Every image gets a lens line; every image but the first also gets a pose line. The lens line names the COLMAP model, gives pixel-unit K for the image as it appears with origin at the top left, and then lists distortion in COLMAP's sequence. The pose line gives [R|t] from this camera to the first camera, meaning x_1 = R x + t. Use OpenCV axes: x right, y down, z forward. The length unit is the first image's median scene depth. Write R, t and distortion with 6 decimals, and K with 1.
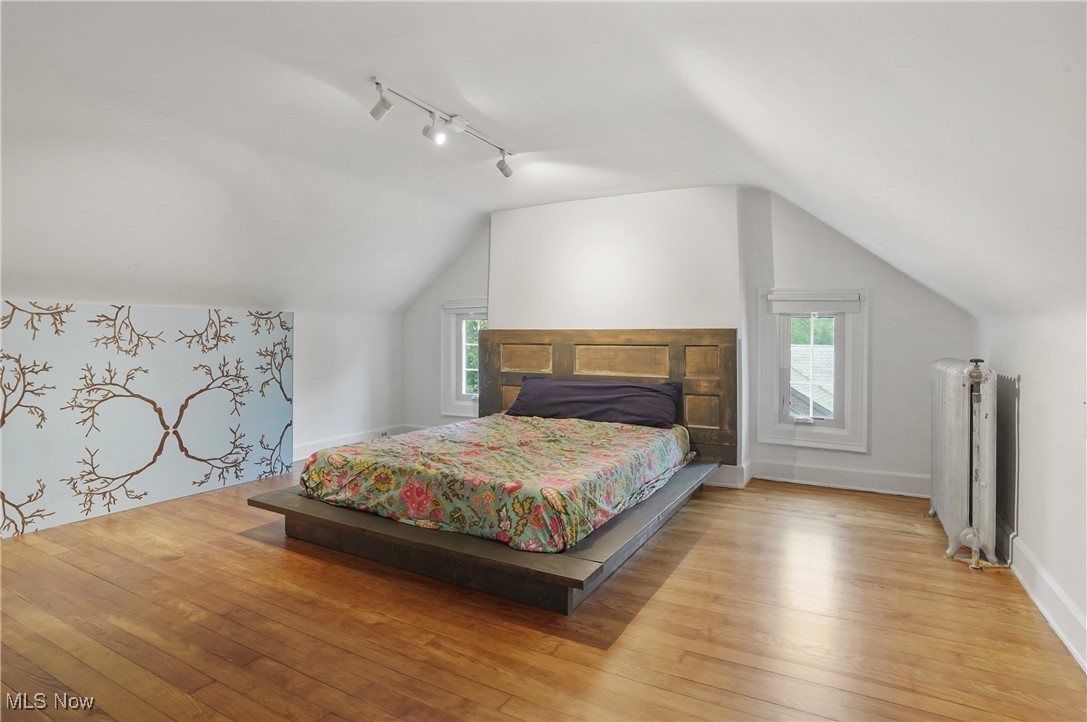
lens RADIAL K [[572.4, 0, 543.0], [0, 572.4, 330.3], [0, 0, 1]] dist [-0.057969, 0.025522]
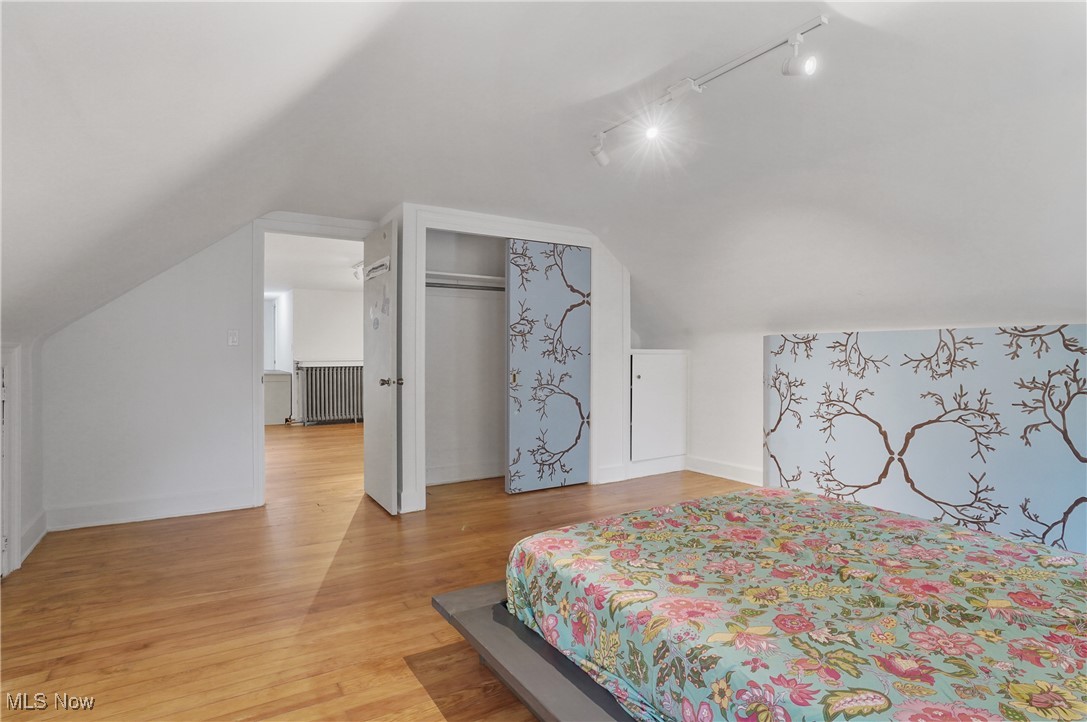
lens RADIAL K [[572.4, 0, 546.8], [0, 572.4, 361.5], [0, 0, 1]] dist [-0.057969, 0.025522]
pose [[-0.483838, -0.000473, -0.875157, 0.472742], [-0.000903, 1.000000, -0.000041, 0.013160], [0.875157, 0.000771, -0.483839, 0.915293]]
